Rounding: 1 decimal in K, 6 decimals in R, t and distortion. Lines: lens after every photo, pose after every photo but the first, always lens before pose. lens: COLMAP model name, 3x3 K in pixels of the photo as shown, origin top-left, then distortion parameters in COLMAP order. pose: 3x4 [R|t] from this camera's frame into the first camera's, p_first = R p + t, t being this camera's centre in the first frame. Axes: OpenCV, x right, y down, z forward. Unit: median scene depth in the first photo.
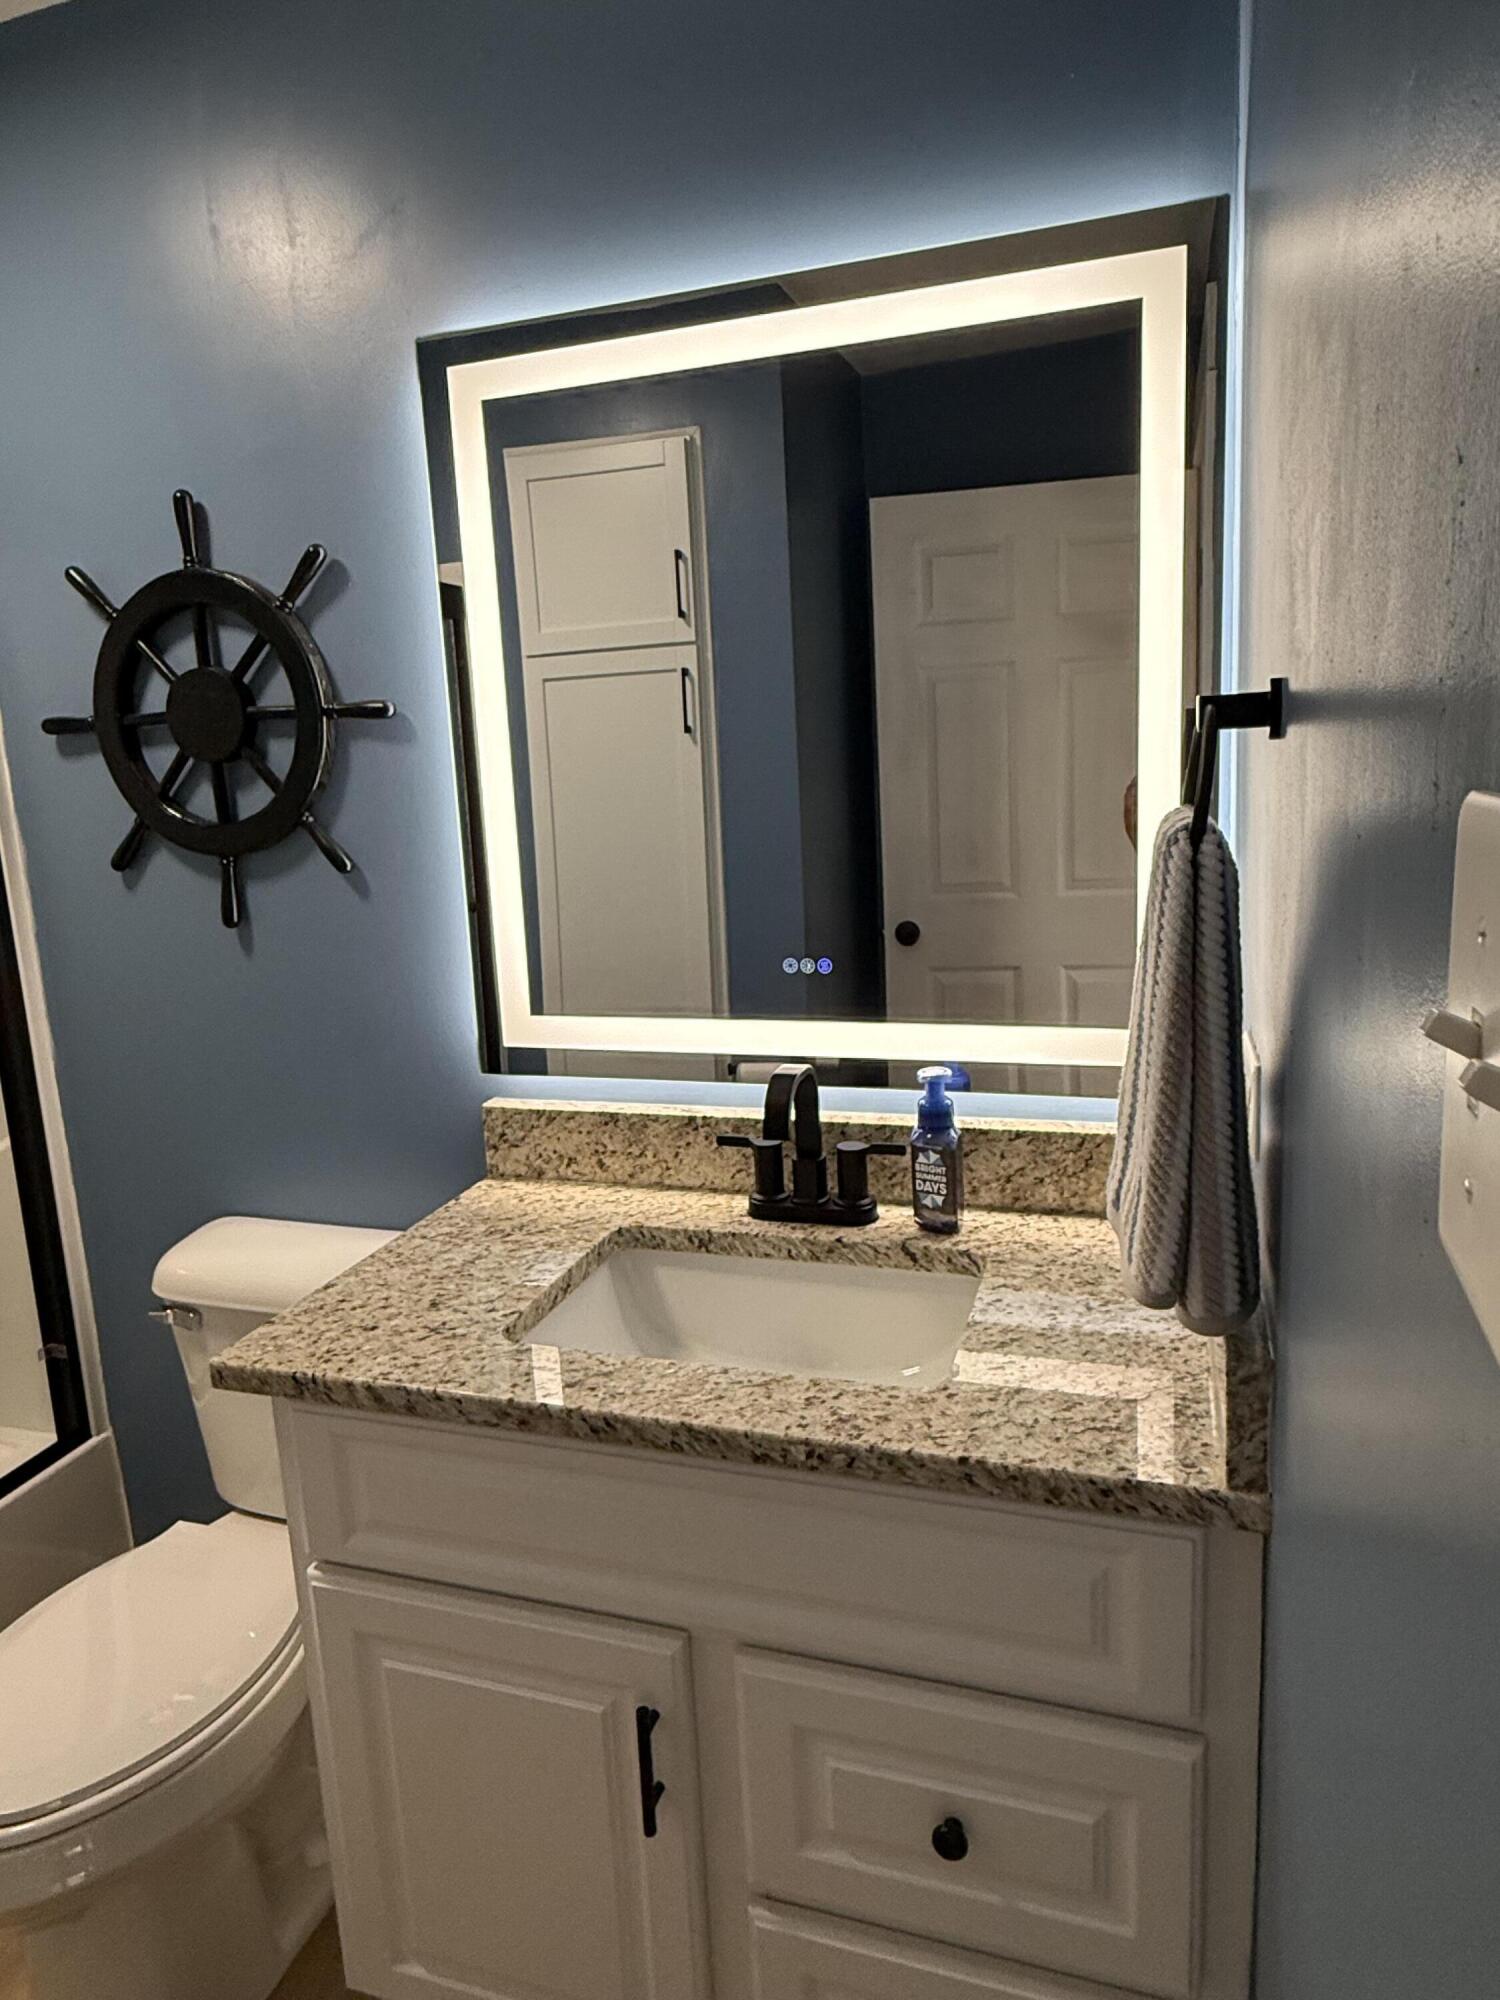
lens RADIAL K [[1271.4, 0, 747.7], [0, 1271.4, 965.1], [0, 0, 1]] dist [0.003099, 0.003731]
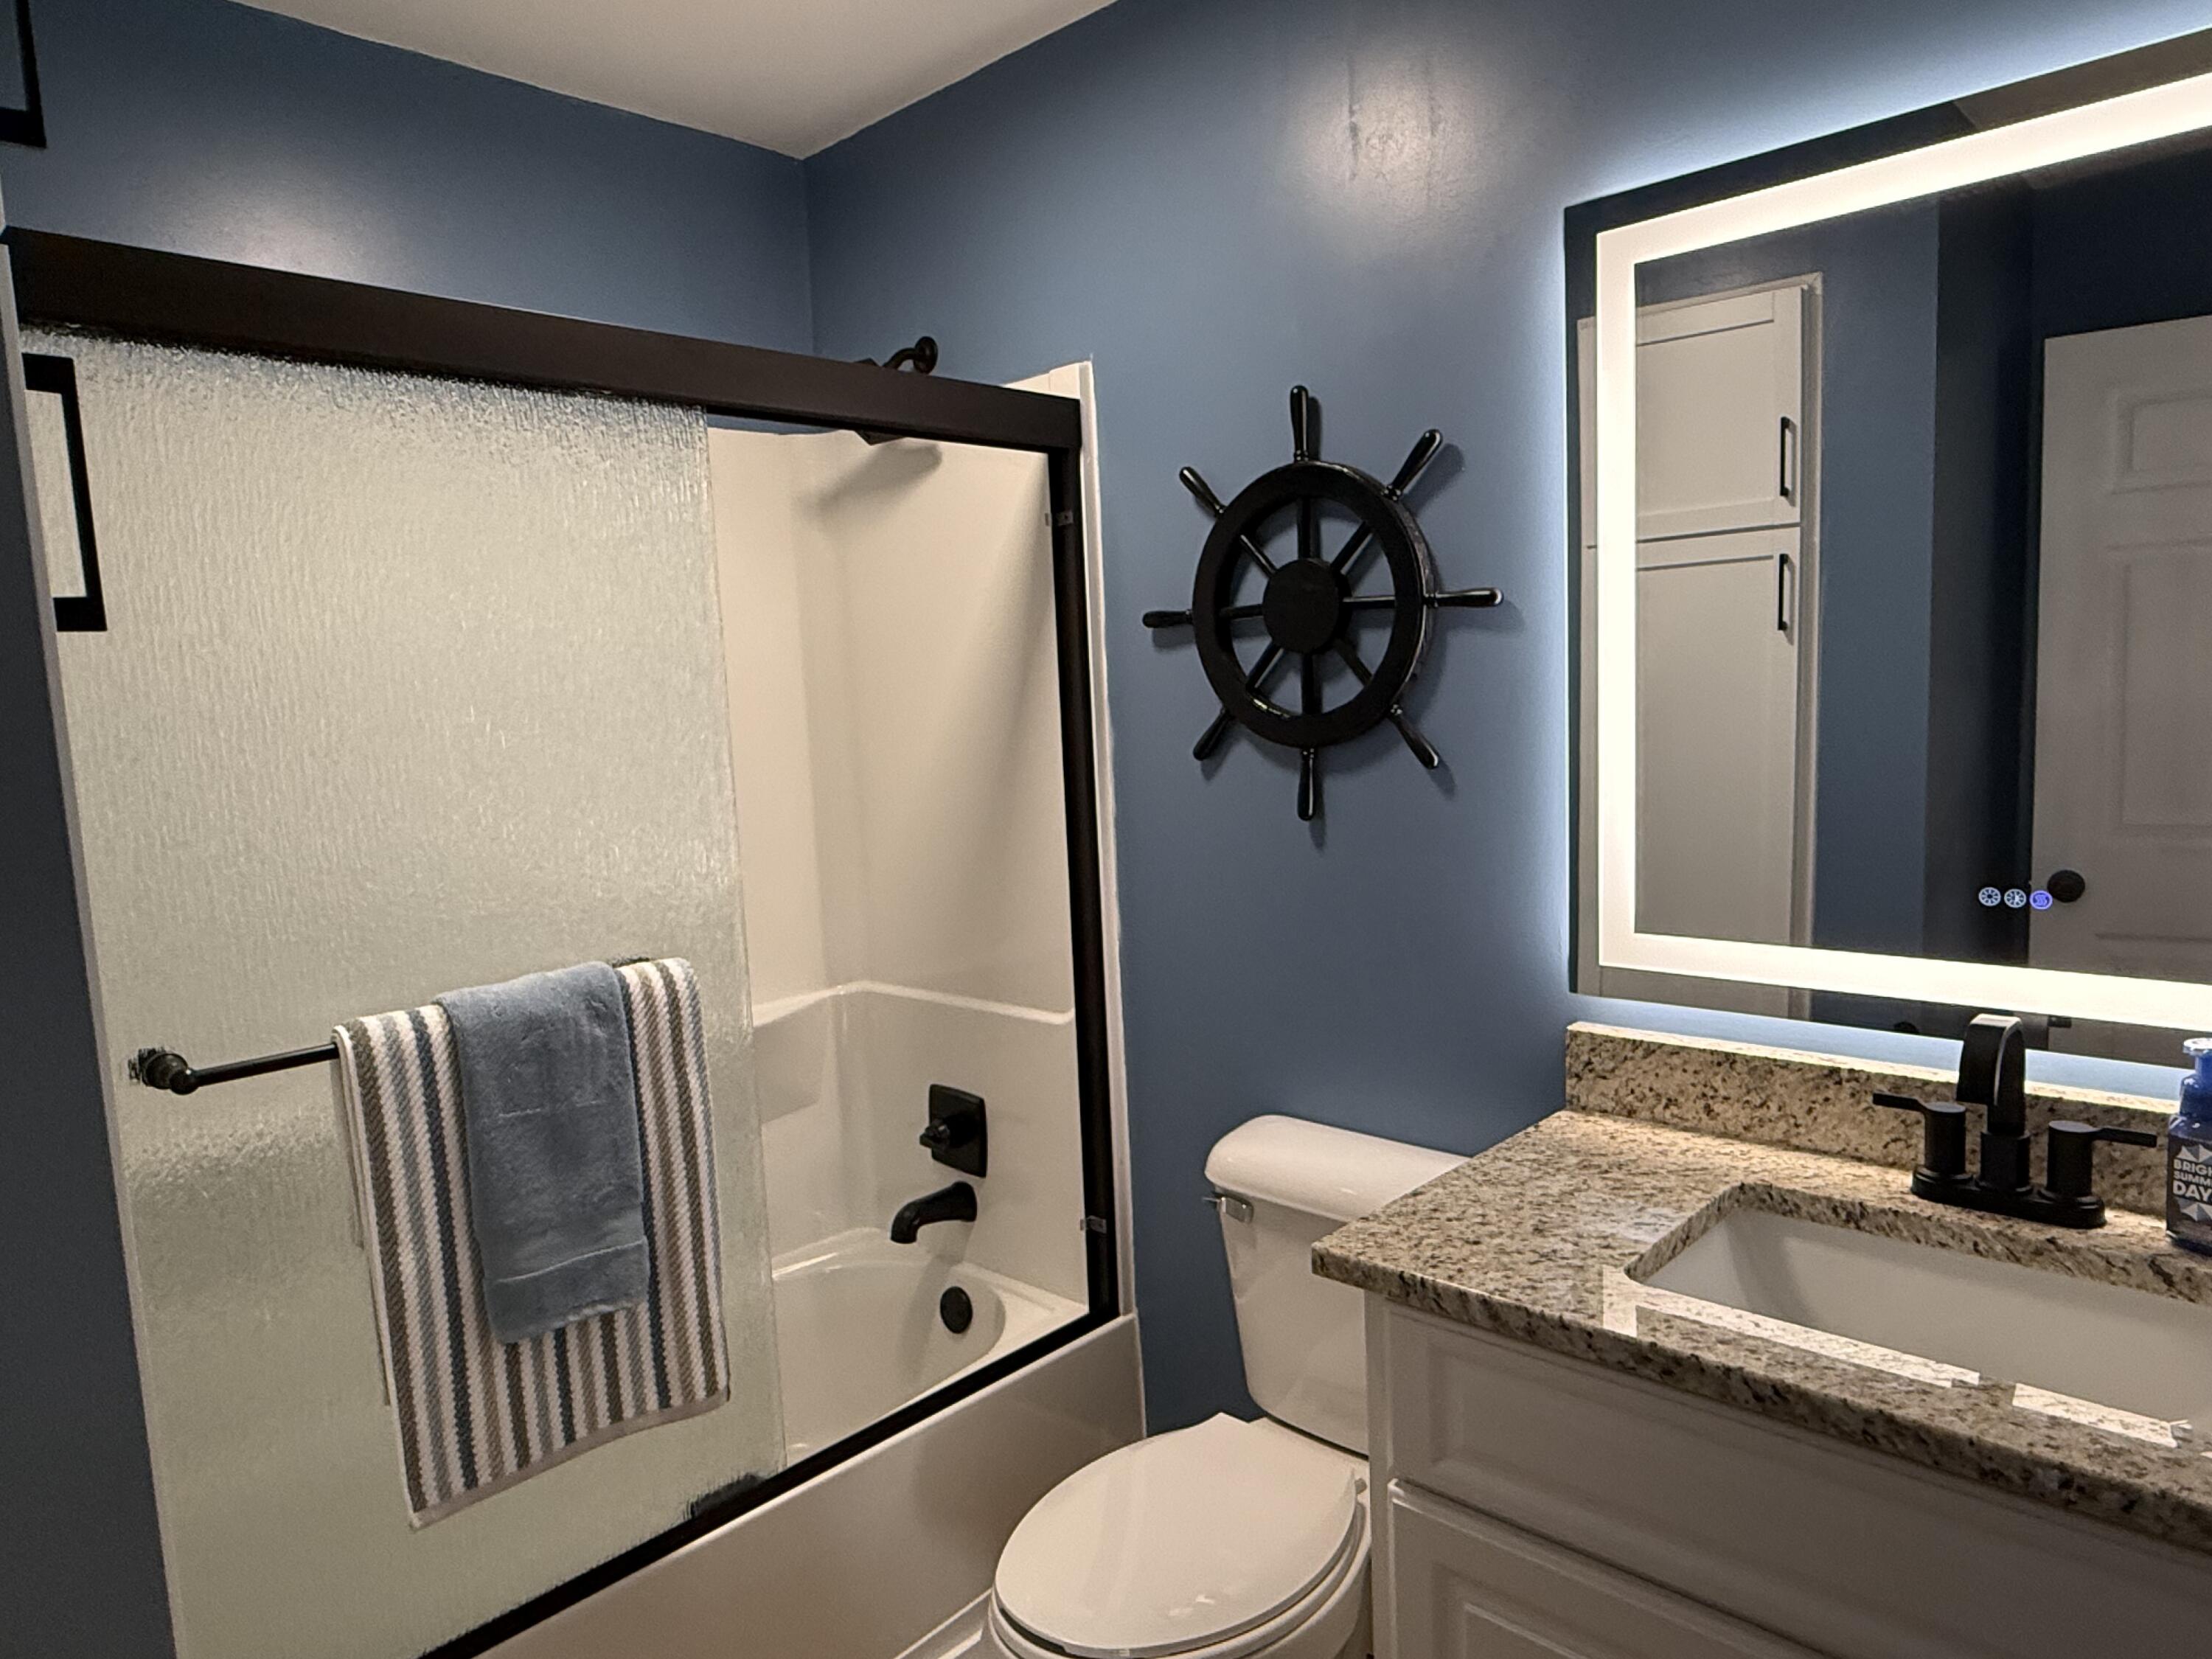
lens RADIAL K [[1410.3, 0, 1095.2], [0, 1410.3, 833.7], [0, 0, 1]] dist [0.002534, -0.000044]
pose [[0.906417, 0.055964, -0.418660, -0.105326], [-0.076130, 0.996597, -0.031606, 0.030980], [0.415467, 0.060520, 0.907593, -0.067878]]
